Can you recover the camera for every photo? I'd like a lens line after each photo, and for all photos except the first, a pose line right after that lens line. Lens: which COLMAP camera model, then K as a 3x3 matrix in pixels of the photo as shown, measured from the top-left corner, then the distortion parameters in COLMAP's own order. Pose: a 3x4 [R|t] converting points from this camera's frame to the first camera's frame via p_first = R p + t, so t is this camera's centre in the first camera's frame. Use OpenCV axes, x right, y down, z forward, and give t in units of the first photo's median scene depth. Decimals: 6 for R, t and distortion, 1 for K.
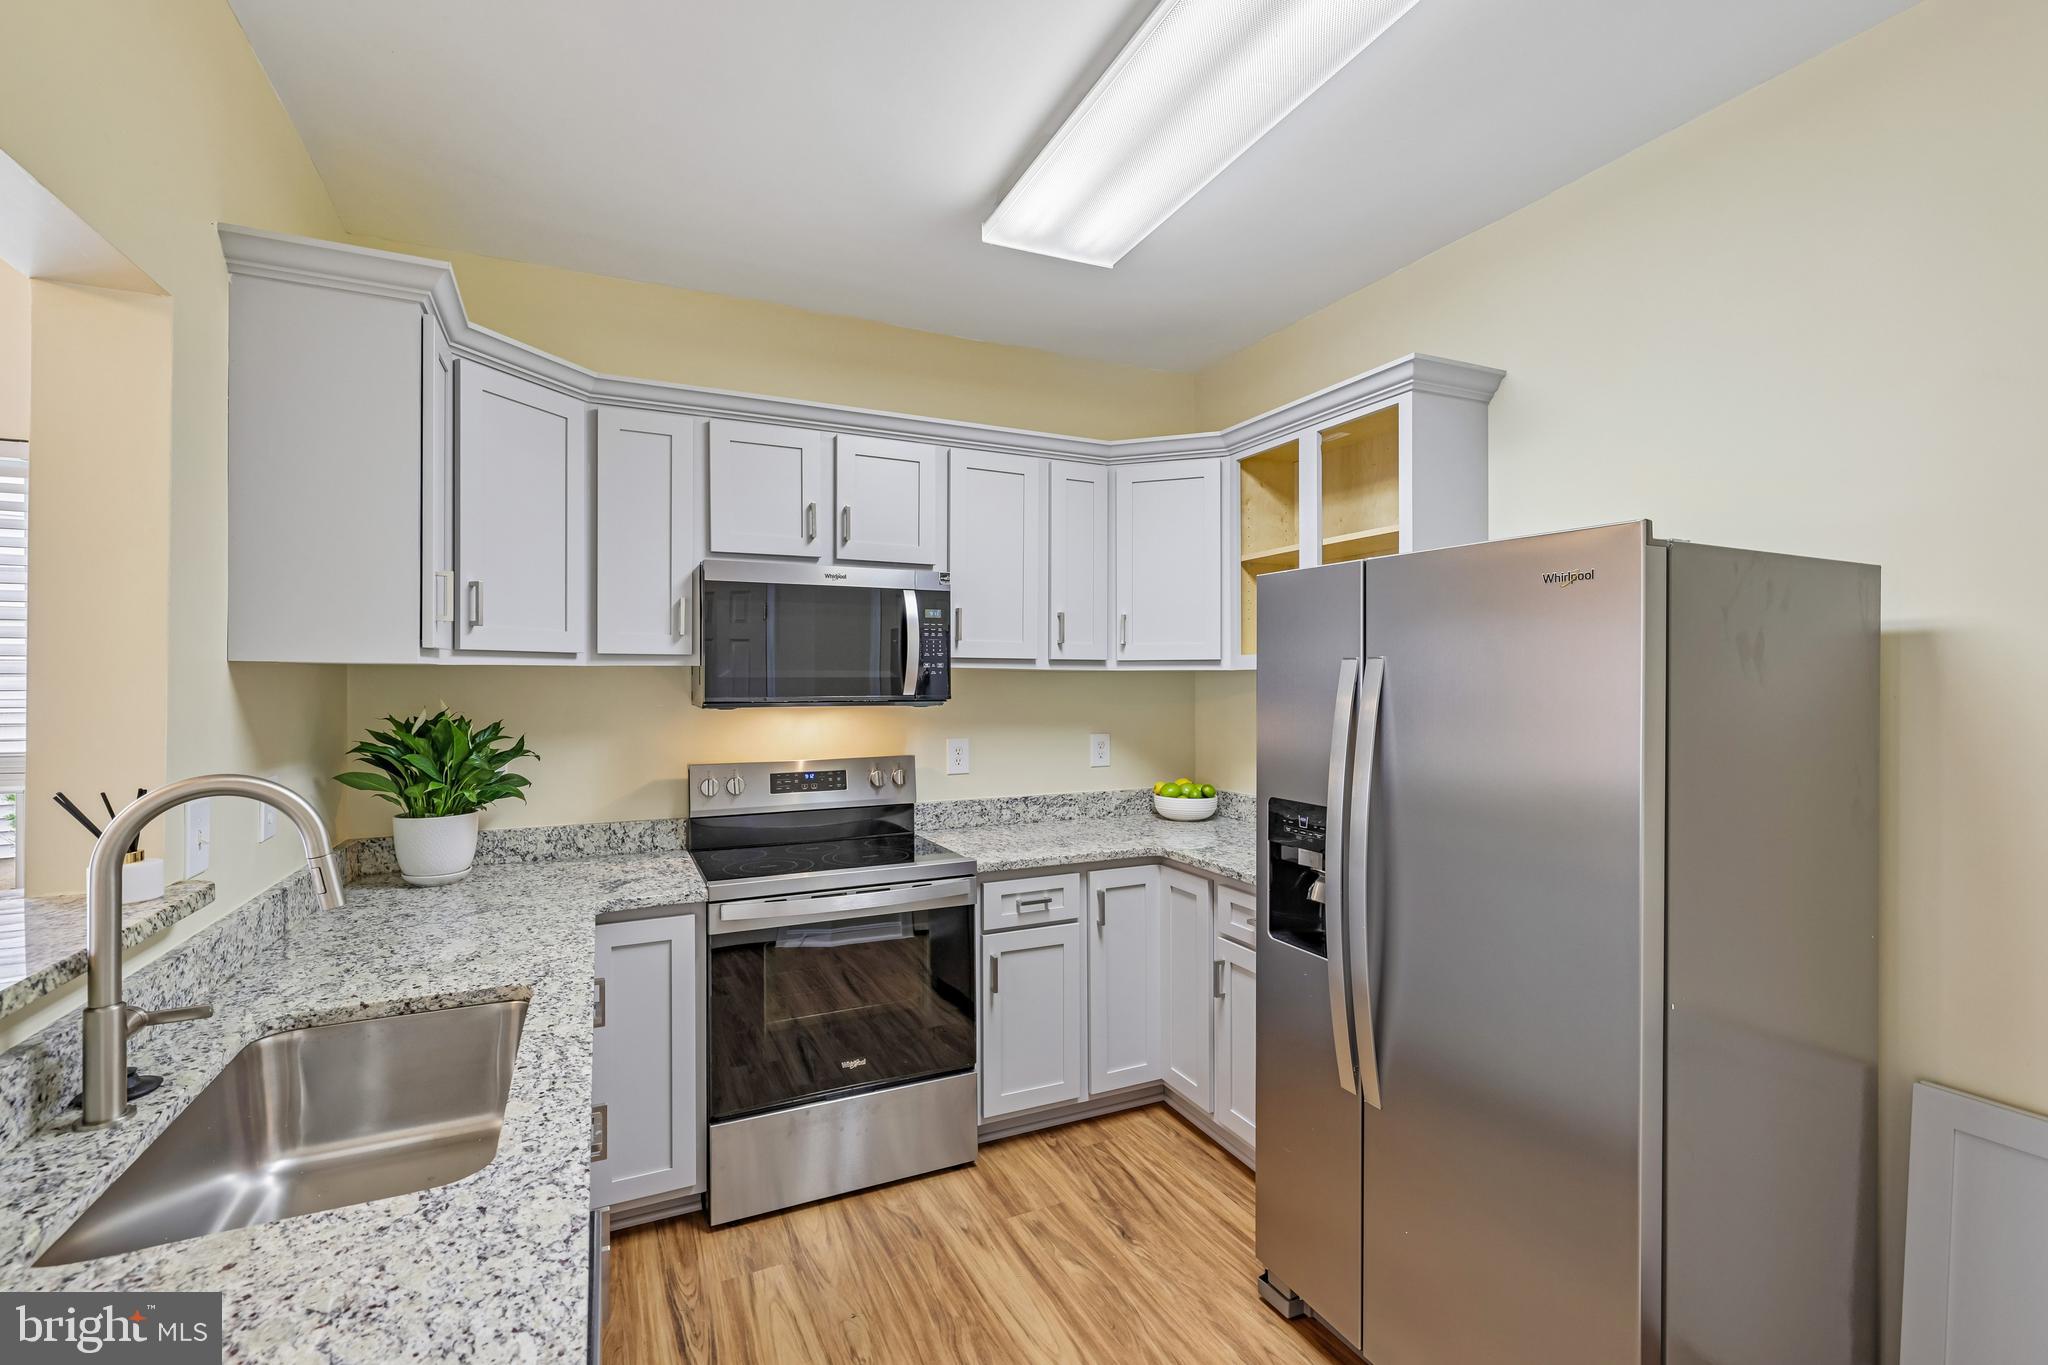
lens RADIAL K [[880.5, 0, 1013.9], [0, 880.5, 680.7], [0, 0, 1]] dist [-0.001493, 0.000077]
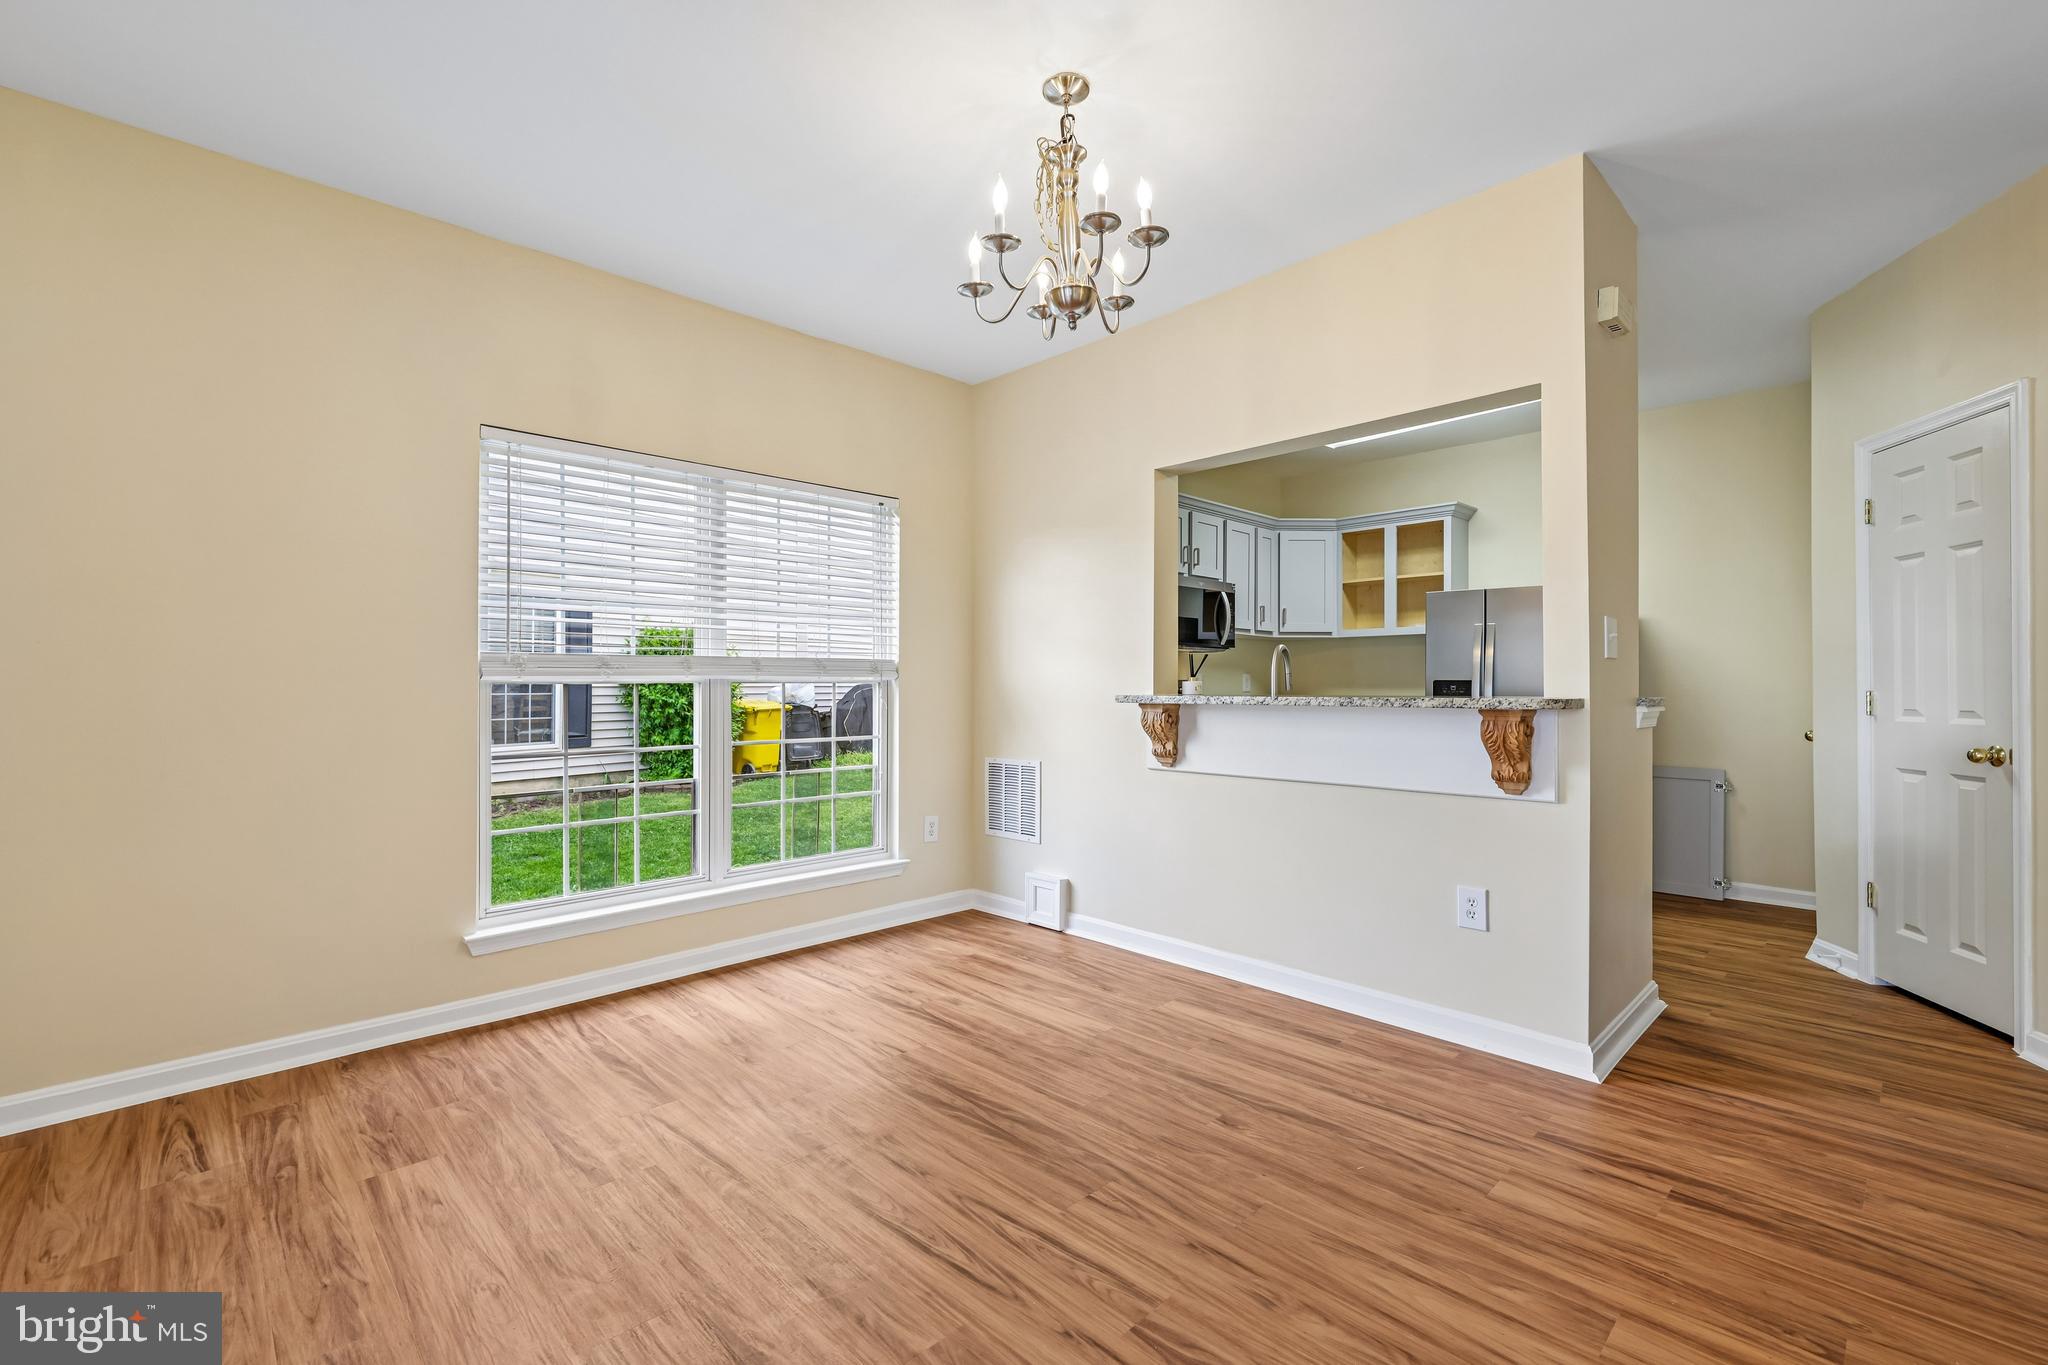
lens RADIAL K [[880.5, 0, 1013.9], [0, 880.5, 680.7], [0, 0, 1]] dist [-0.001493, 0.000077]
pose [[0.947034, 0.006970, 0.321058, -1.304829], [-0.006212, 0.999975, -0.003383, 0.114501], [-0.321073, 0.001210, 0.947054, -0.784234]]
